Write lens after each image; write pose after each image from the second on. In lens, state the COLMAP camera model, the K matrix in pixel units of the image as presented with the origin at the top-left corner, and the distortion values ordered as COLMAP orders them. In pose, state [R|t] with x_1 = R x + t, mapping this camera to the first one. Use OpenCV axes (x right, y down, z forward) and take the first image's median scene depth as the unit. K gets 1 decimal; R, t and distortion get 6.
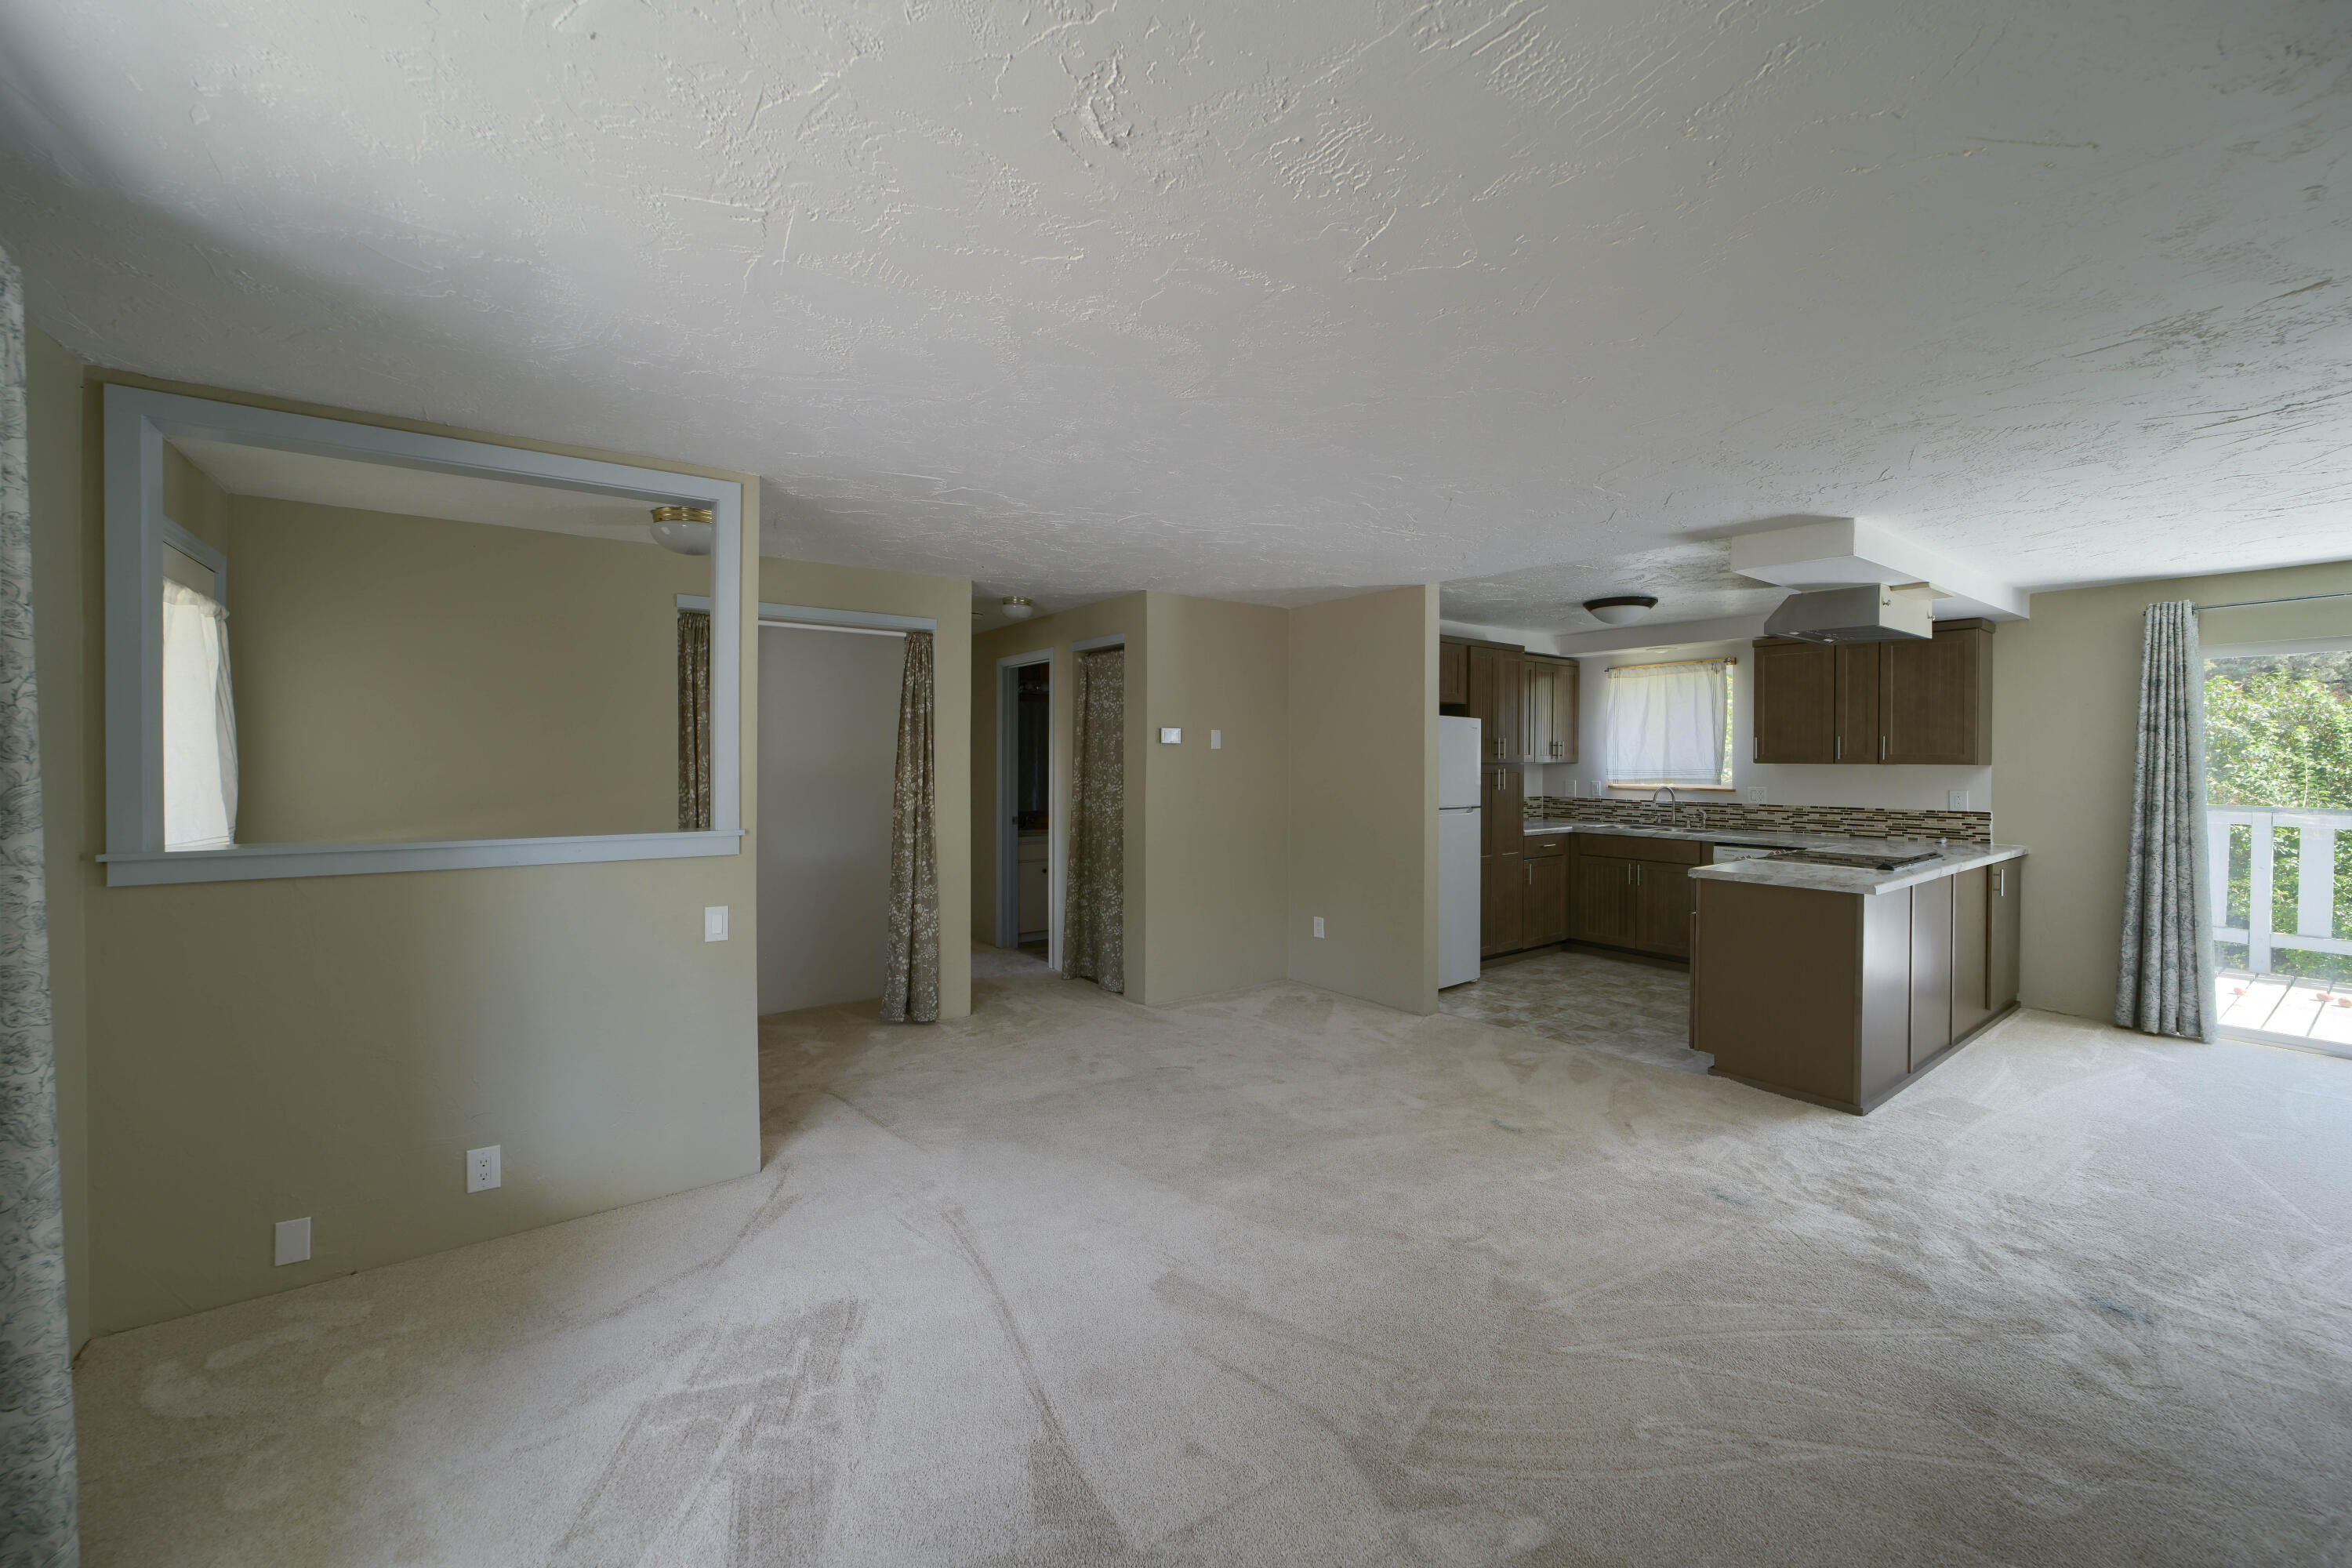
lens RADIAL K [[924.7, 0, 1181.6], [0, 924.7, 764.1], [0, 0, 1]] dist [0.001463, 0.000437]
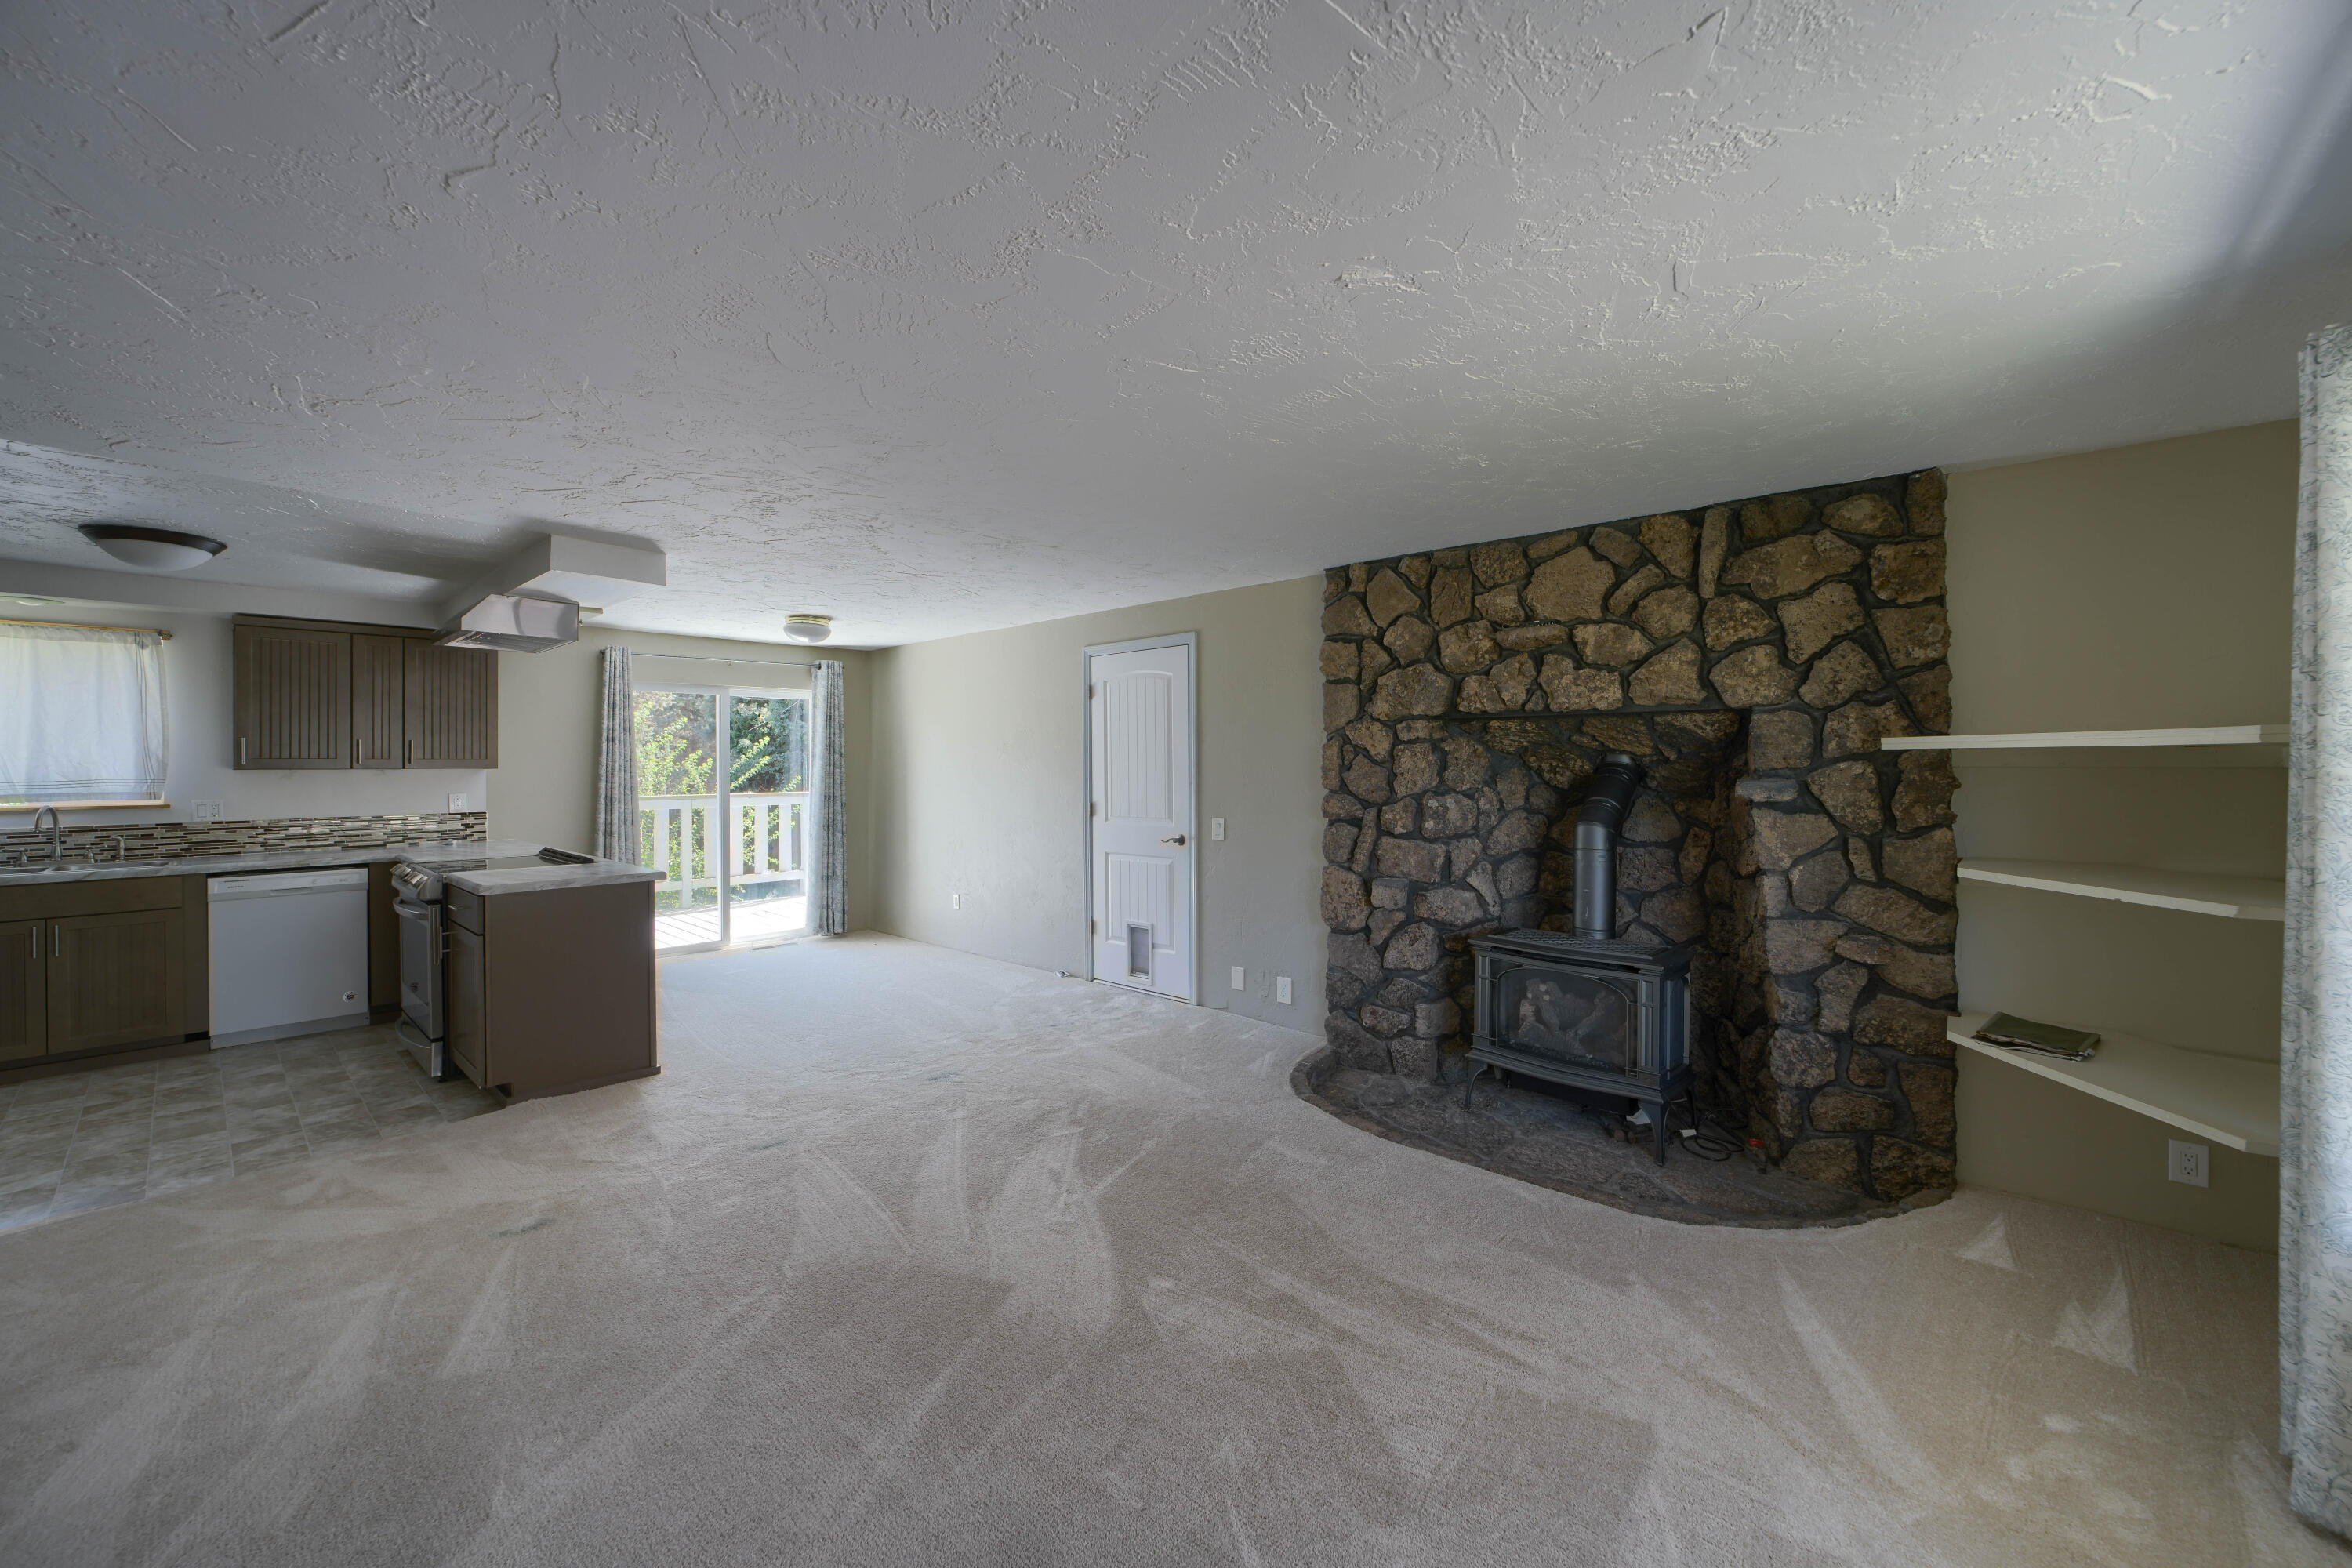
lens RADIAL K [[914.9, 0, 1170.5], [0, 914.9, 769.9], [0, 0, 1]] dist [0.000113, 0.000242]
pose [[-0.170447, -0.009136, 0.985325, -0.377911], [0.009945, 0.999890, 0.010991, -0.001561], [-0.985317, 0.011672, -0.170337, 0.436951]]
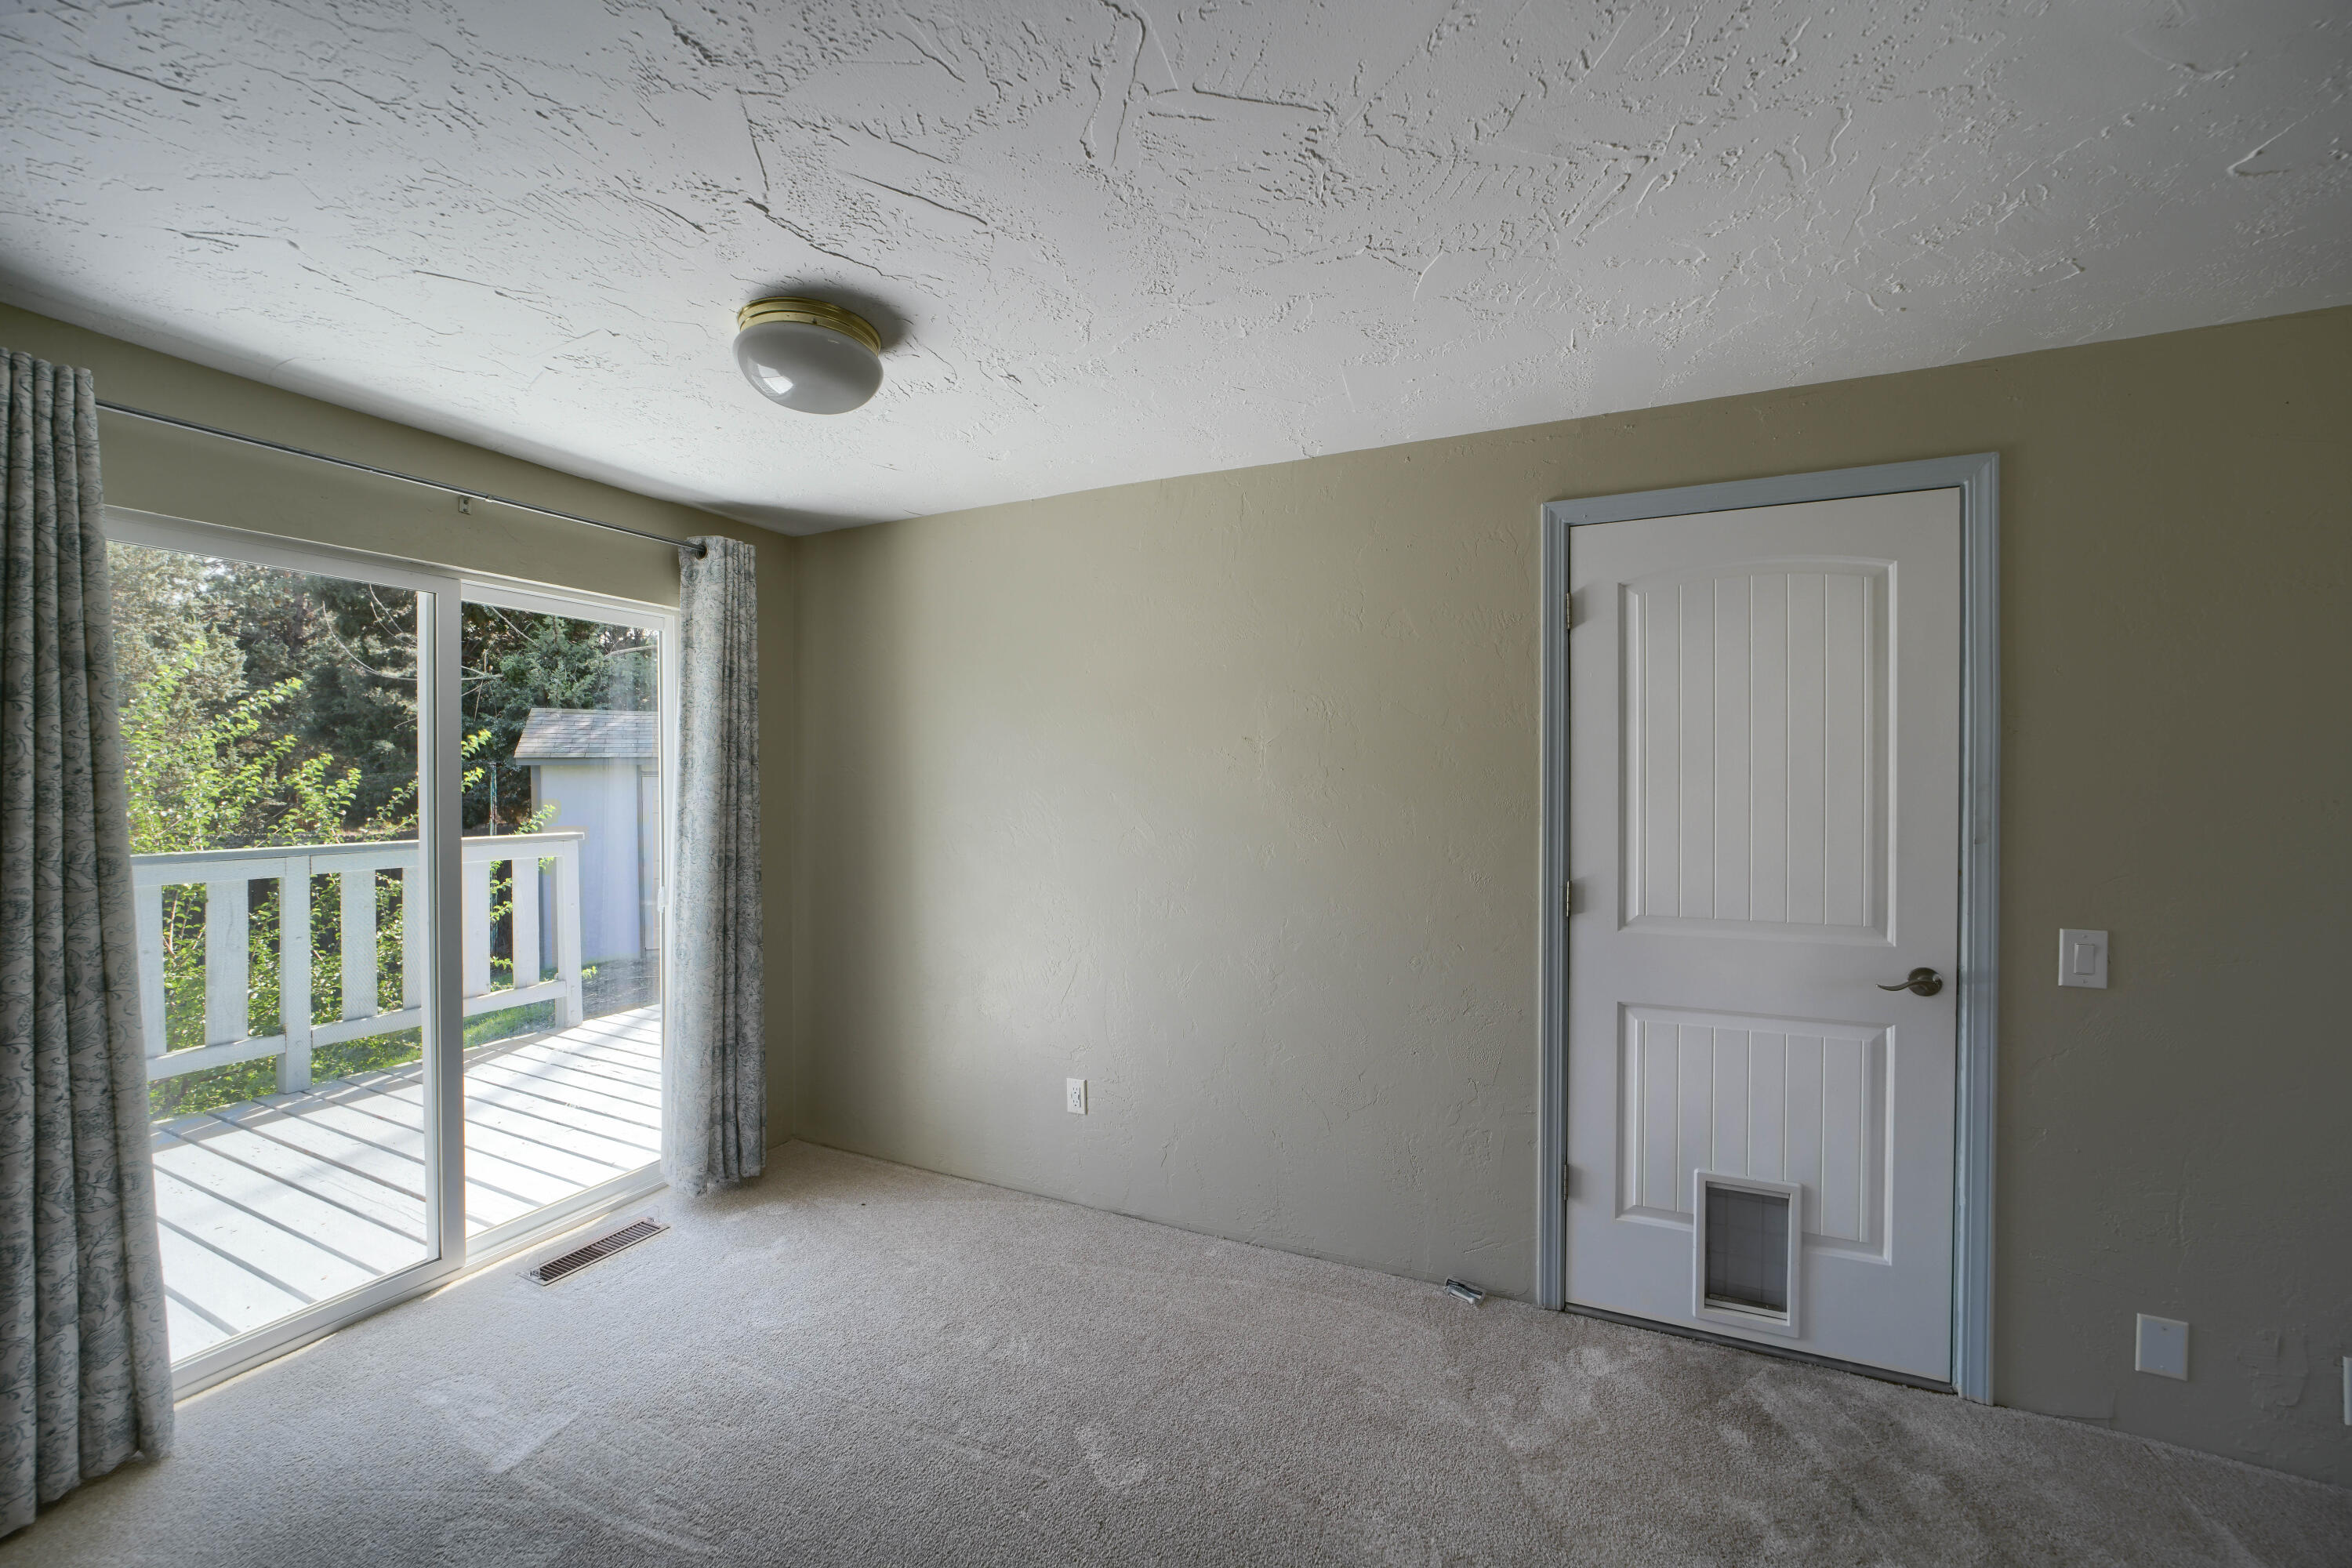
lens RADIAL K [[890.8, 0, 1190.9], [0, 890.8, 786.2], [0, 0, 1]] dist [-0.011483, 0.000354]
pose [[-0.473179, -0.010478, 0.880904, 0.528734], [0.003255, 0.999902, 0.013642, -0.004964], [-0.880960, 0.009322, -0.473098, 0.752477]]
